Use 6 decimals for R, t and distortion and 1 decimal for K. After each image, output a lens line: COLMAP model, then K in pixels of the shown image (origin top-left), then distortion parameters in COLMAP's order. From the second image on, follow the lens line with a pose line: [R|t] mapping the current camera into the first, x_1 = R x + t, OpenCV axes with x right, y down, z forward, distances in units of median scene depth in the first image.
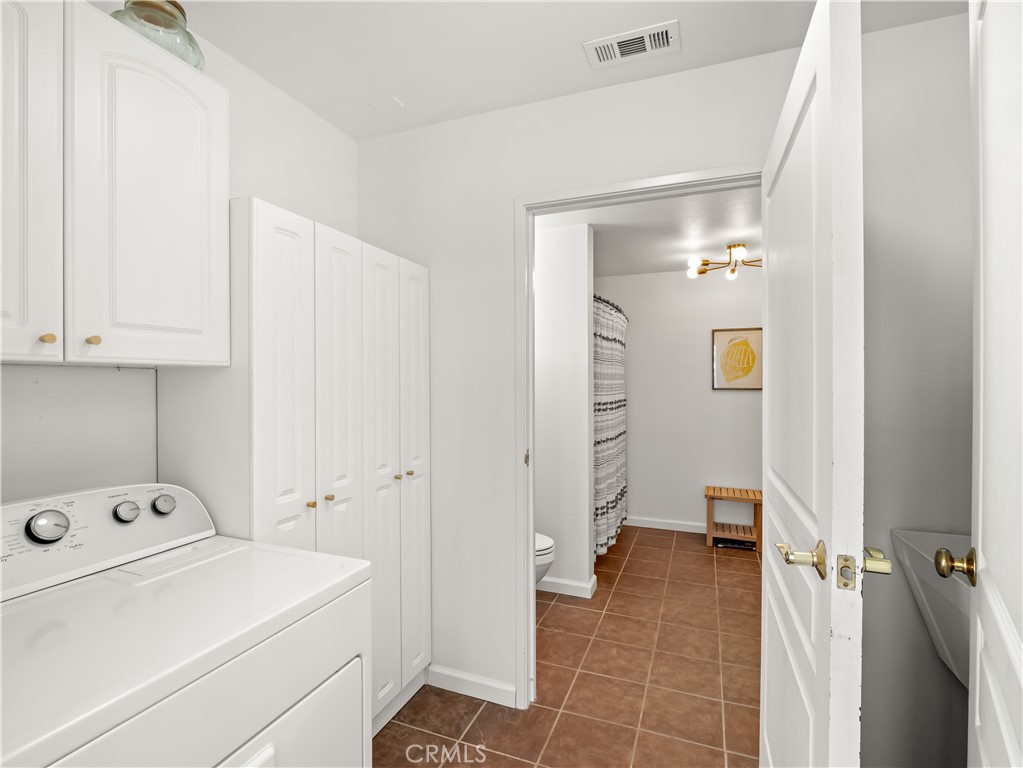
lens RADIAL K [[497.2, 0, 506.9], [0, 497.2, 383.5], [0, 0, 1]] dist [-0.017797, -0.000540]
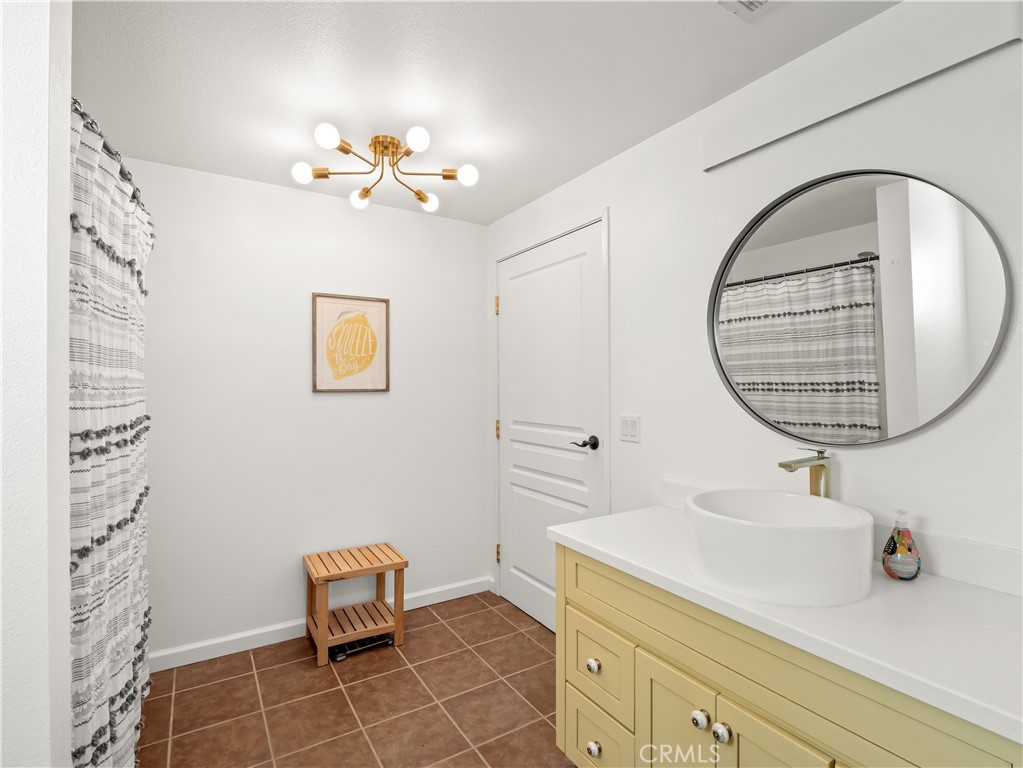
lens RADIAL K [[497.2, 0, 506.9], [0, 497.2, 383.5], [0, 0, 1]] dist [-0.017797, -0.000540]
pose [[0.587418, 0.004039, 0.809274, 0.078445], [0.006358, 0.999934, -0.009605, 0.010207], [-0.809259, 0.010787, 0.587353, 0.535865]]
